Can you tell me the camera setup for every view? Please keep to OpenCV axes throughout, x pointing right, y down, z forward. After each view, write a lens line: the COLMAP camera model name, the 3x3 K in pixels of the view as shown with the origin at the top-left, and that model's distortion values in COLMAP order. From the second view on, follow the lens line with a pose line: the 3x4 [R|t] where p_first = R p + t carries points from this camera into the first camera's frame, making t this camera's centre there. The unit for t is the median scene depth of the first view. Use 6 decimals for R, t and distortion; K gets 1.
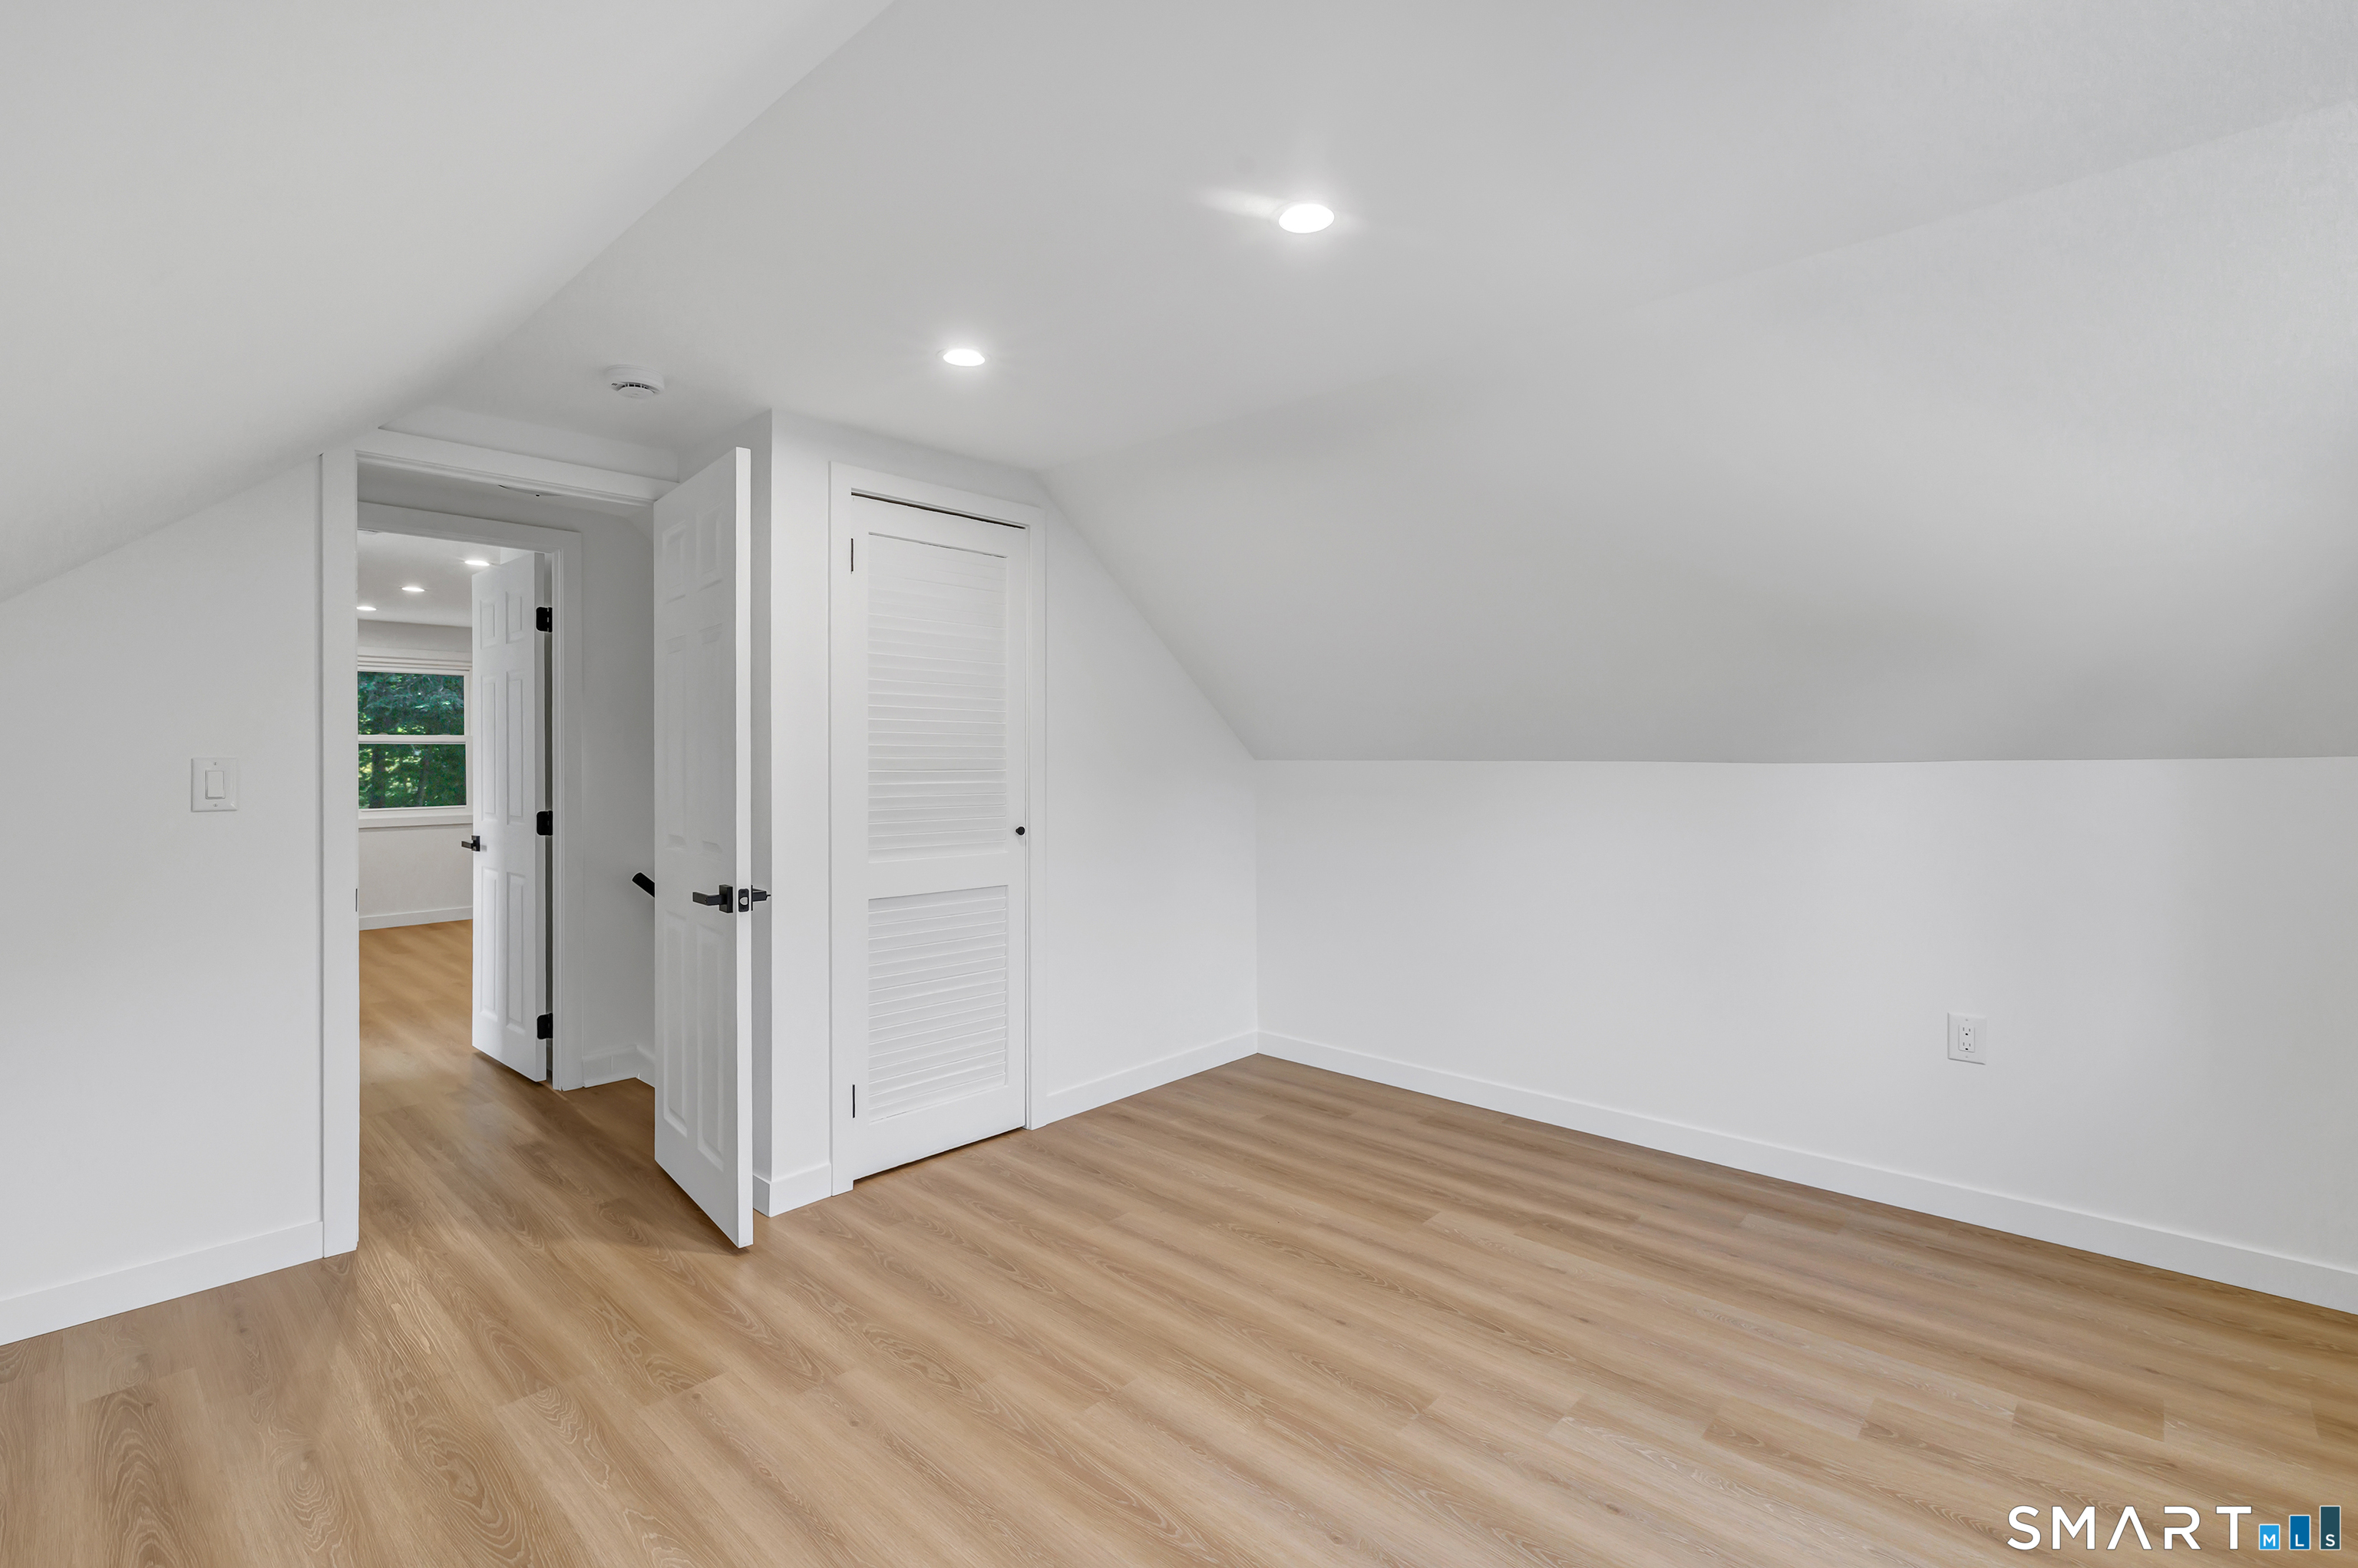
lens RADIAL K [[1074.5, 0, 1186.2], [0, 1074.5, 769.0], [0, 0, 1]] dist [0.001686, -0.000061]
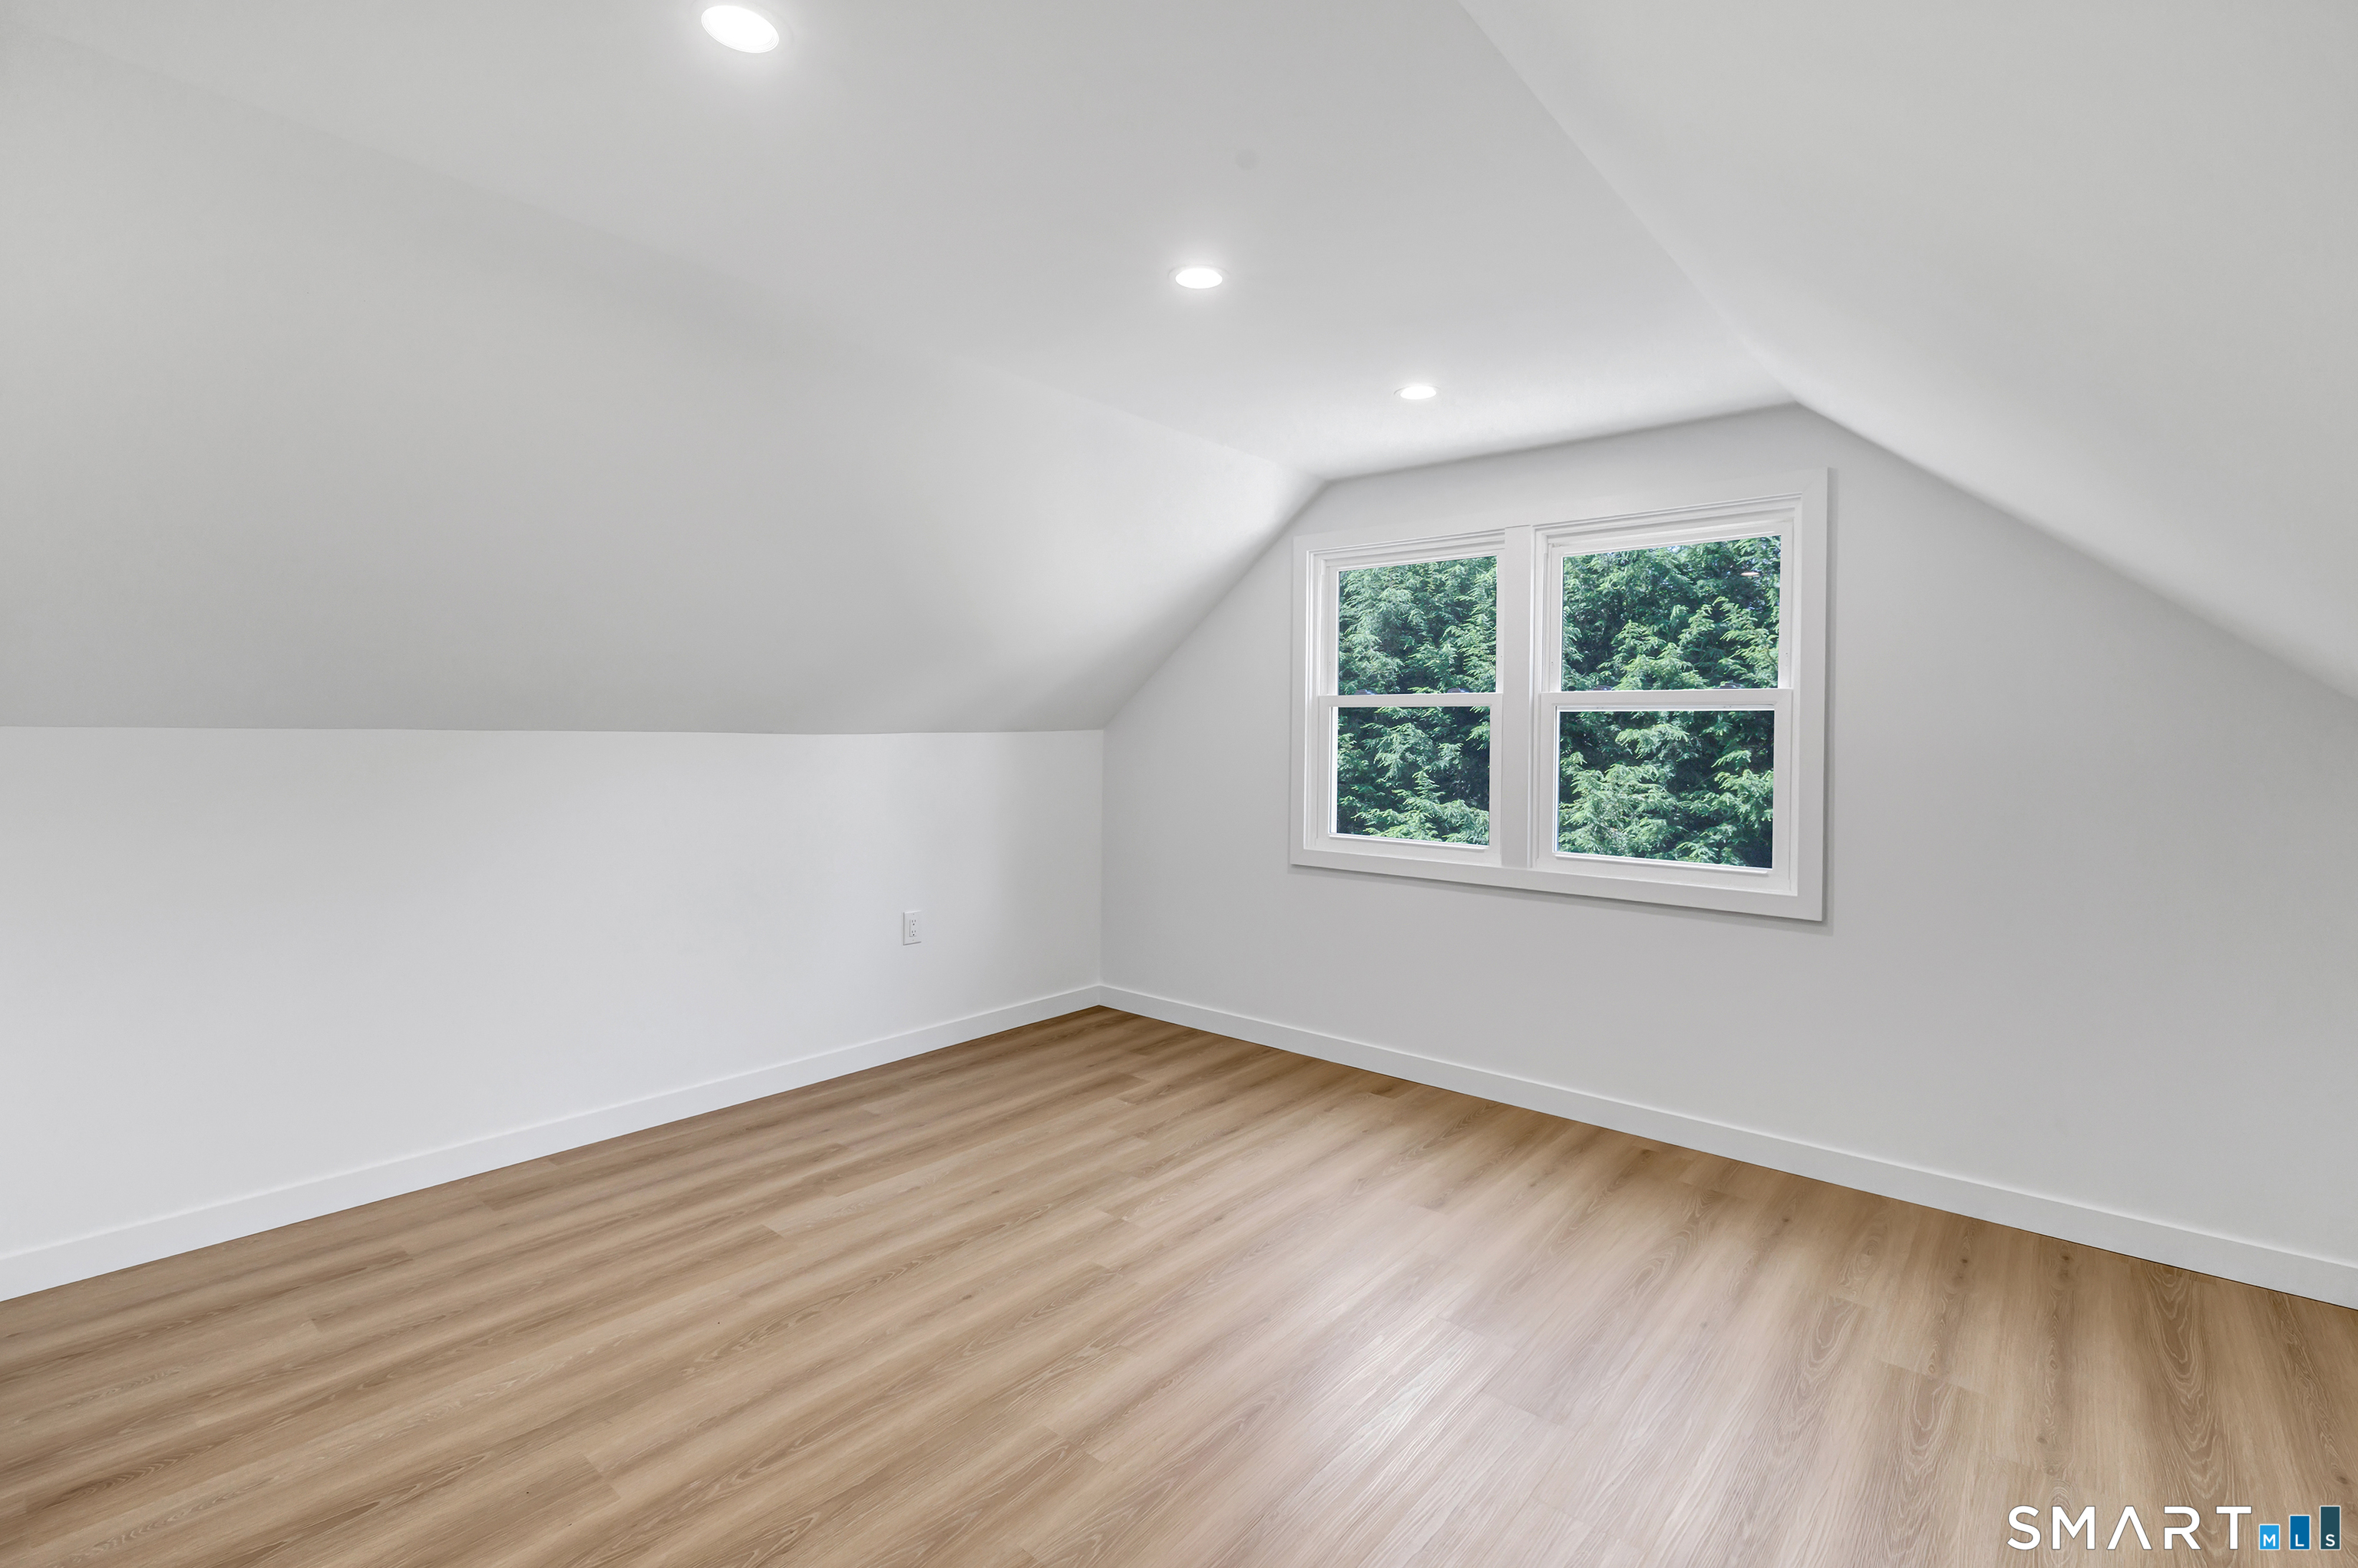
lens RADIAL K [[1074.5, 0, 1185.9], [0, 1074.5, 722.4], [0, 0, 1]] dist [0.001686, -0.000061]
pose [[-0.052436, 0.012095, 0.998551, -0.741697], [0.001577, 0.999926, -0.012029, -0.004427], [-0.998623, 0.000944, -0.052452, 0.726622]]
